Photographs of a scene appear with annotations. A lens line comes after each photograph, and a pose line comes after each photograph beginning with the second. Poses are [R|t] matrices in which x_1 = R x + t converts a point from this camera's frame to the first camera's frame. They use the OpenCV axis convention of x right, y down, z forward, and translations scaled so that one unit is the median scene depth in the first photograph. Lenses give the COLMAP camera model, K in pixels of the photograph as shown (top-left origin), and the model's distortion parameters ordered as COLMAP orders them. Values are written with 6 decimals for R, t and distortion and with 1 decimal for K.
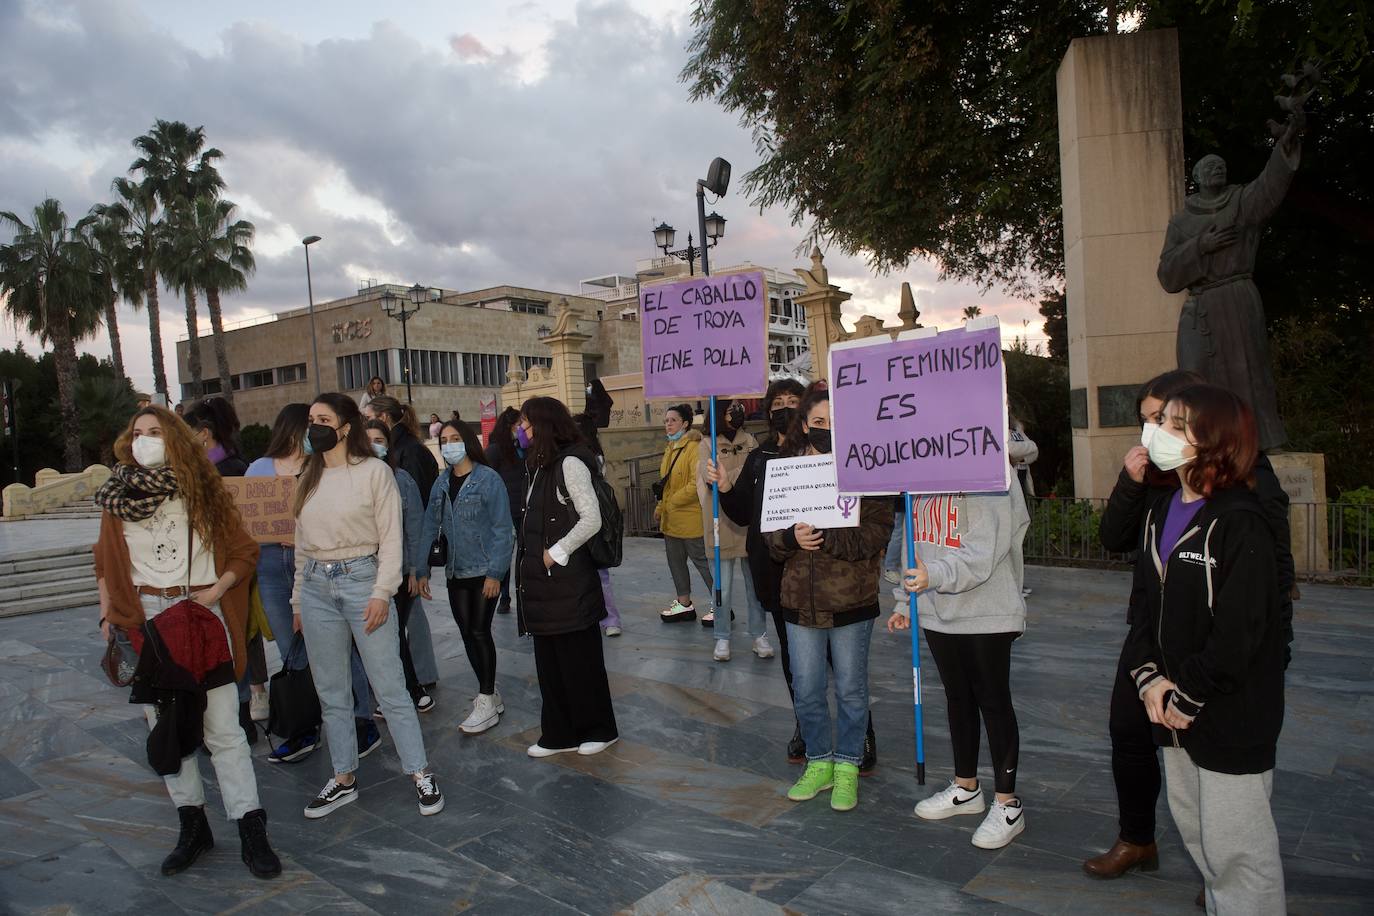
lens RADIAL K [[935.3, 0, 687.0], [0, 935.3, 458.0], [0, 0, 1]] dist [-0.044365, -0.001008]
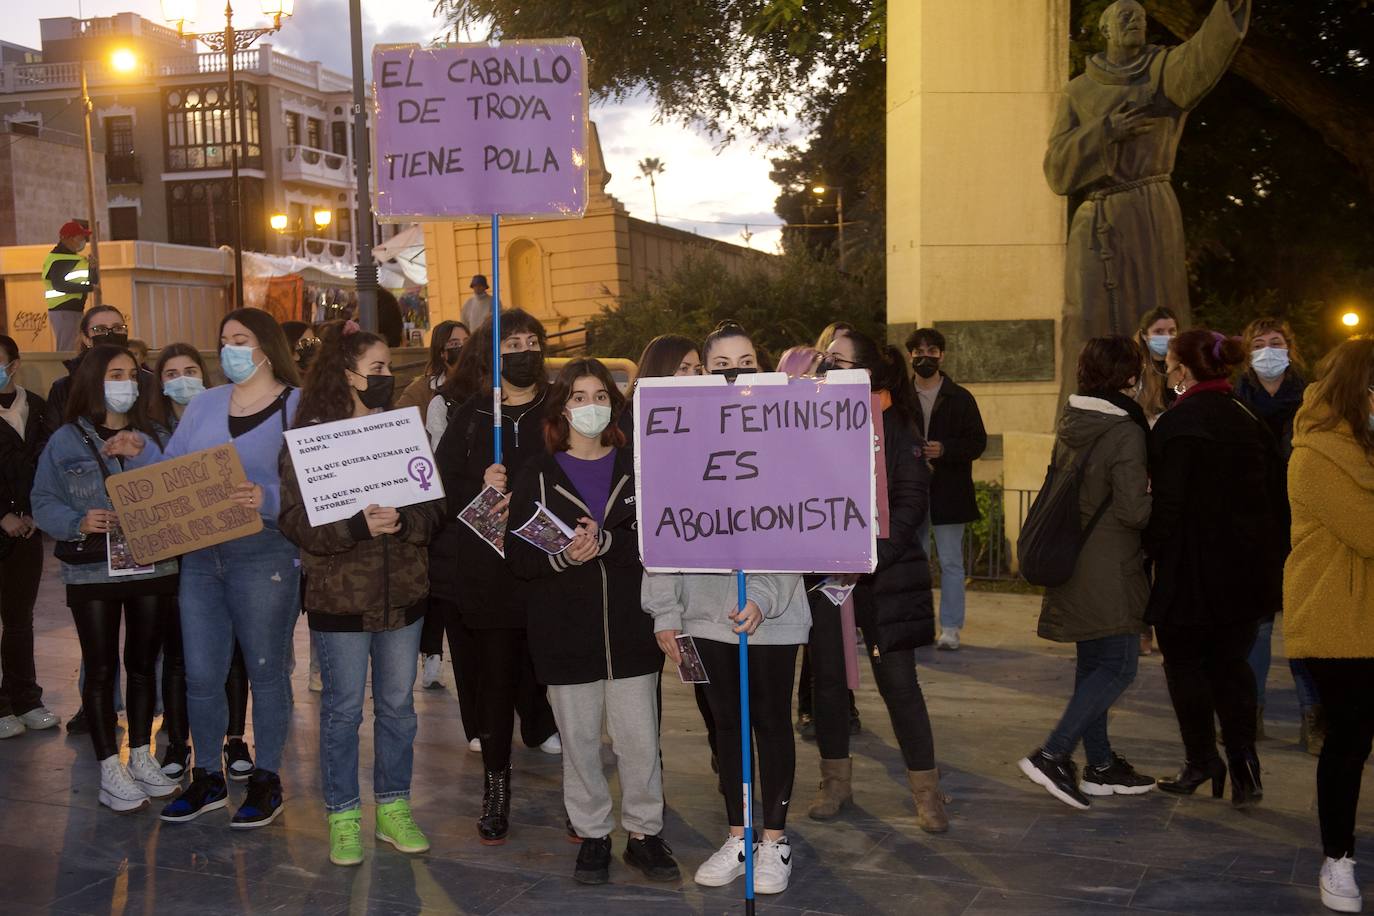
lens RADIAL K [[1702.7, 0, 653.4], [0, 1702.7, 455.6], [0, 0, 1]] dist [0.084350, -0.028152]
pose [[0.952538, 0.021850, 0.303635, -0.053633], [-0.029147, 0.999385, 0.019520, 0.000519], [-0.303022, -0.027444, 0.952588, -0.049386]]
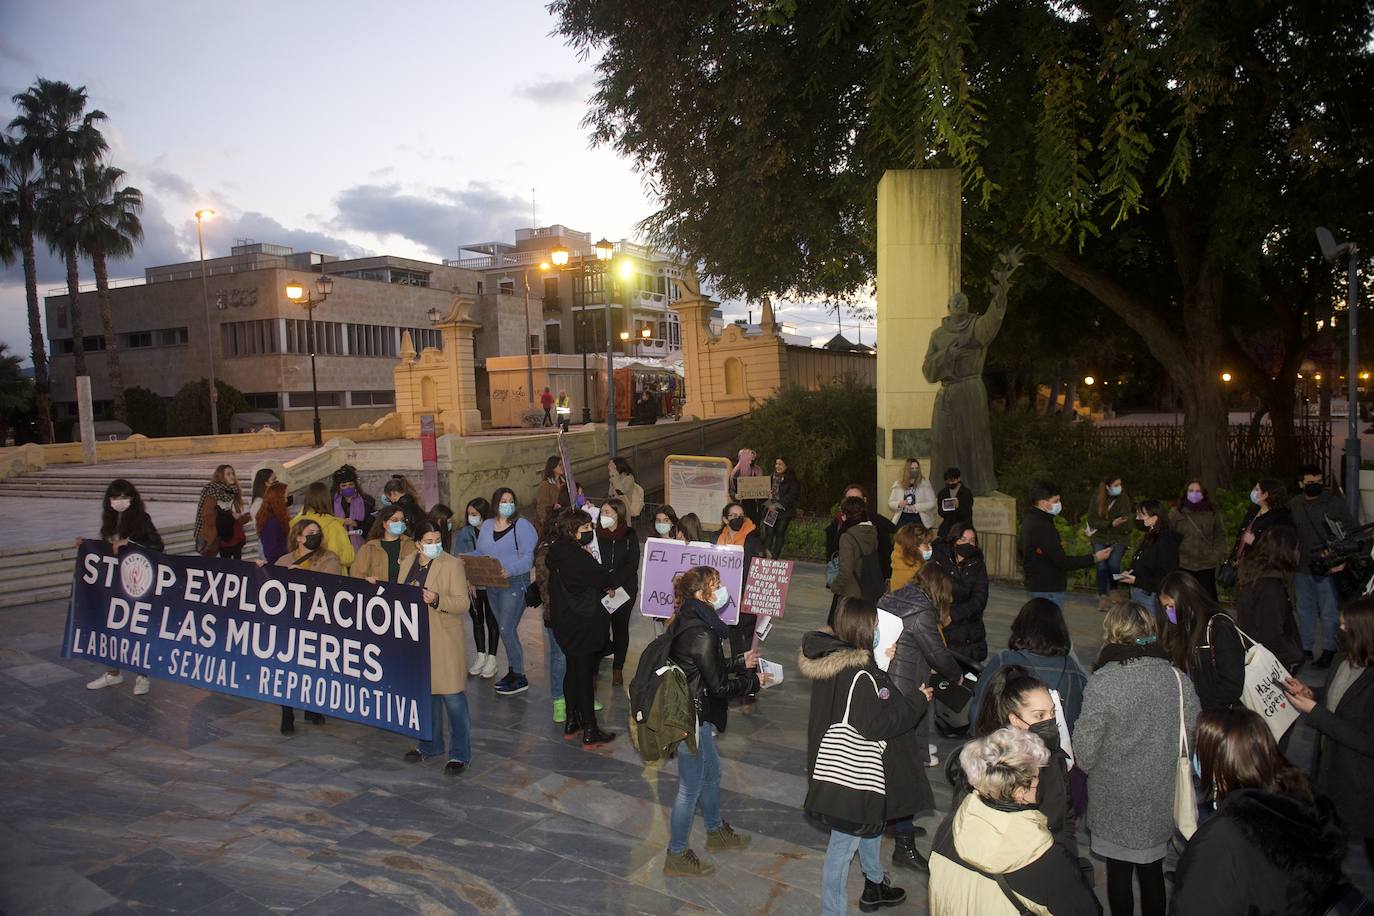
lens RADIAL K [[935.3, 0, 687.0], [0, 935.3, 458.0], [0, 0, 1]] dist [-0.044365, -0.001008]
pose [[0.989446, 0.026213, 0.142510, -0.023263], [-0.032428, 0.998614, 0.041461, -0.037169], [-0.141226, -0.045645, 0.988925, -0.144295]]
